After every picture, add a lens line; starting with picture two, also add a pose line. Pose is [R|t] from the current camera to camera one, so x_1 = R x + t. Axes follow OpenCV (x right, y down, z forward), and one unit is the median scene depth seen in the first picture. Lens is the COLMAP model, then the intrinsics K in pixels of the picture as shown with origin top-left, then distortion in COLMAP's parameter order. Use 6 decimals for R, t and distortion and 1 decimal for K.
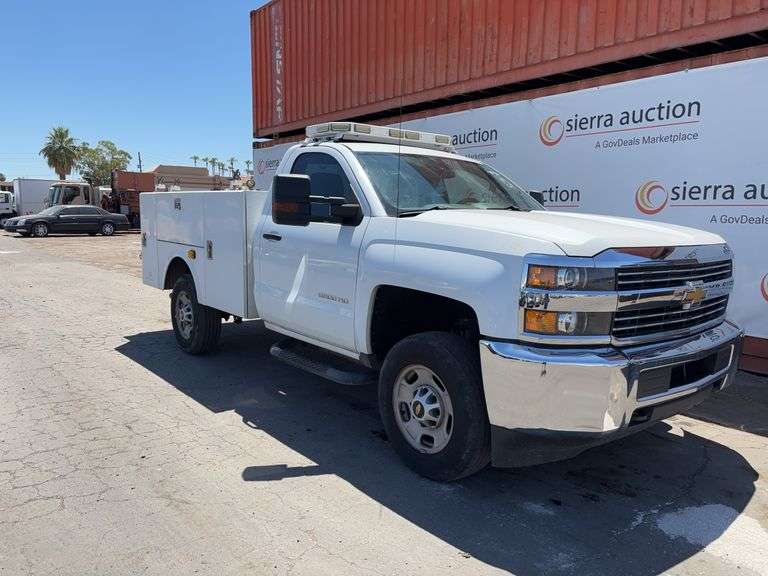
lens RADIAL K [[600.1, 0, 385.2], [0, 600.1, 285.0], [0, 0, 1]] dist [0.024475, -0.019047]
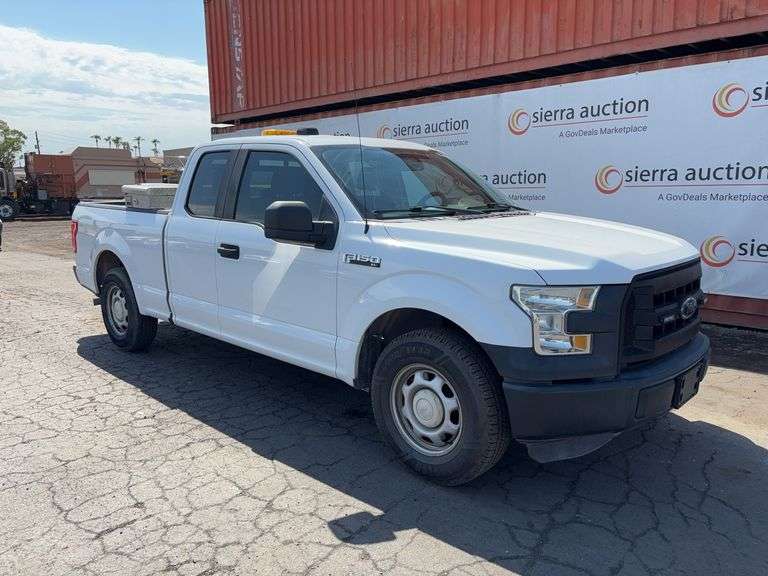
lens RADIAL K [[601.7, 0, 381.7], [0, 601.7, 280.6], [0, 0, 1]] dist [0.035564, -0.047041]
pose [[0.990745, -0.040907, 0.129422, -0.150573], [0.037082, 0.998805, 0.031824, -0.000659], [-0.130569, -0.026730, 0.991079, -0.118230]]
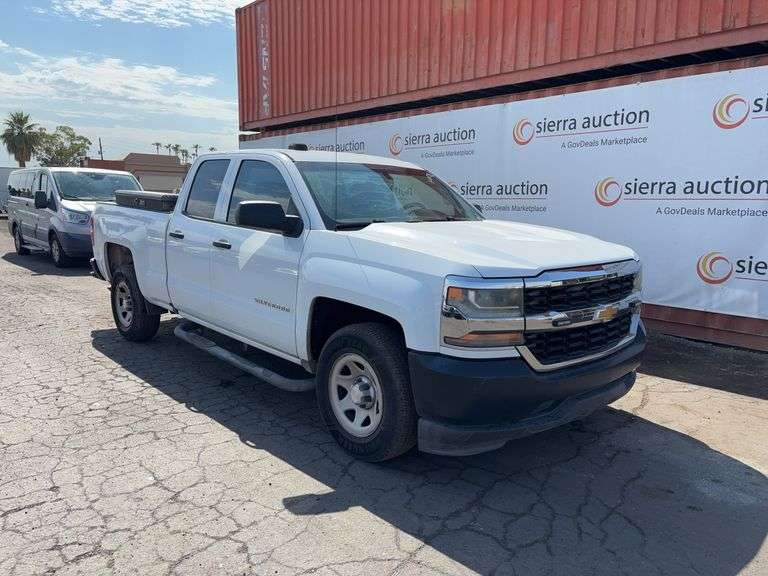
lens RADIAL K [[599.4, 0, 388.2], [0, 599.4, 289.3], [0, 0, 1]] dist [0.032515, -0.041159]
pose [[0.998213, -0.008696, 0.059123, -0.049733], [0.007074, 0.999594, 0.027604, 0.007680], [-0.059339, -0.027136, 0.997869, -0.130128]]
